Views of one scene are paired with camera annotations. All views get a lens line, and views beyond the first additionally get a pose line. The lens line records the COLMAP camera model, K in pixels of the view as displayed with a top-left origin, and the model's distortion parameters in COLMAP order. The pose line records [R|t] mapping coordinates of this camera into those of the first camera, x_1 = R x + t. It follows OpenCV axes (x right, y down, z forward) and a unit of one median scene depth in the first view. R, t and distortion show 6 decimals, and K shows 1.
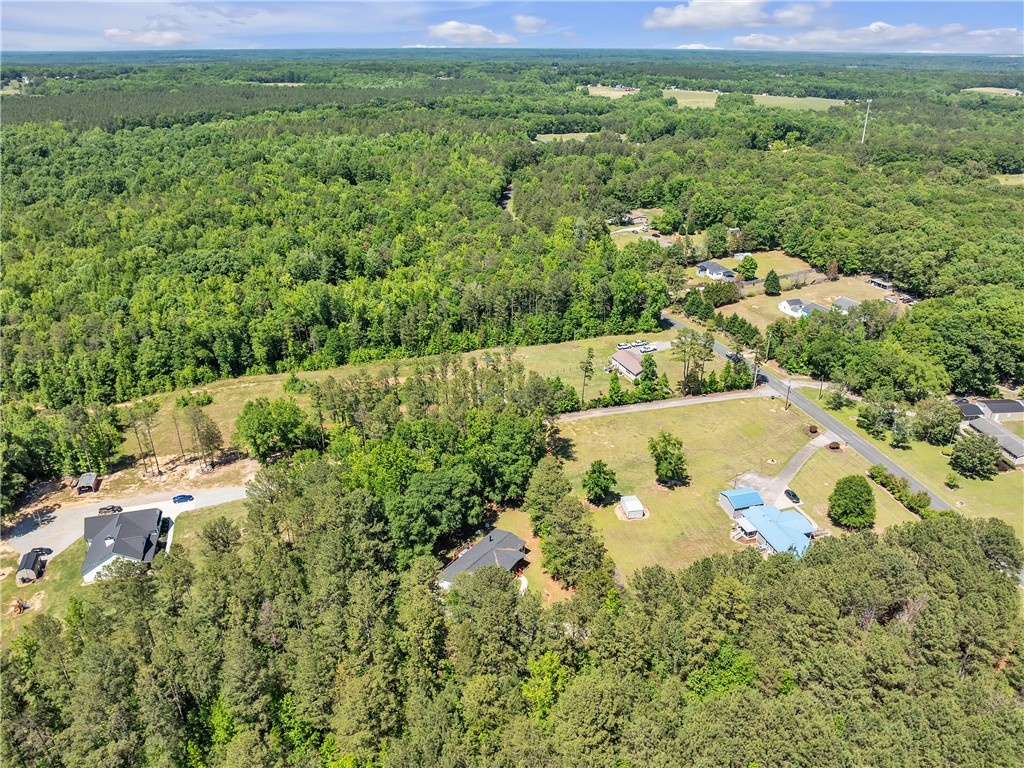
lens RADIAL K [[716.3, 0, 512.0], [0, 716.3, 384.0], [0, 0, 1]] dist [-0.003683, -0.002997]
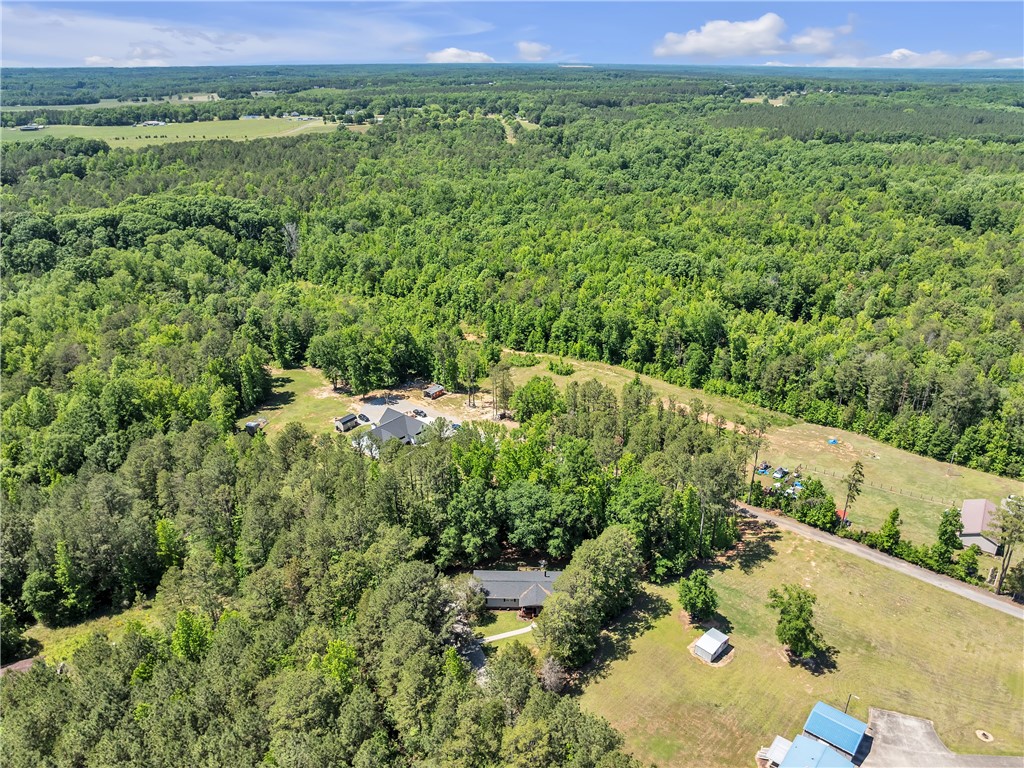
lens RADIAL K [[724.2, 0, 512.7], [0, 724.2, 353.7], [0, 0, 1]] dist [-0.002352, 0.001258]
pose [[0.599377, 0.308751, -0.738526, 0.352261], [-0.355683, 0.929260, 0.099824, -0.085568], [0.717103, 0.202849, 0.666795, 0.166176]]
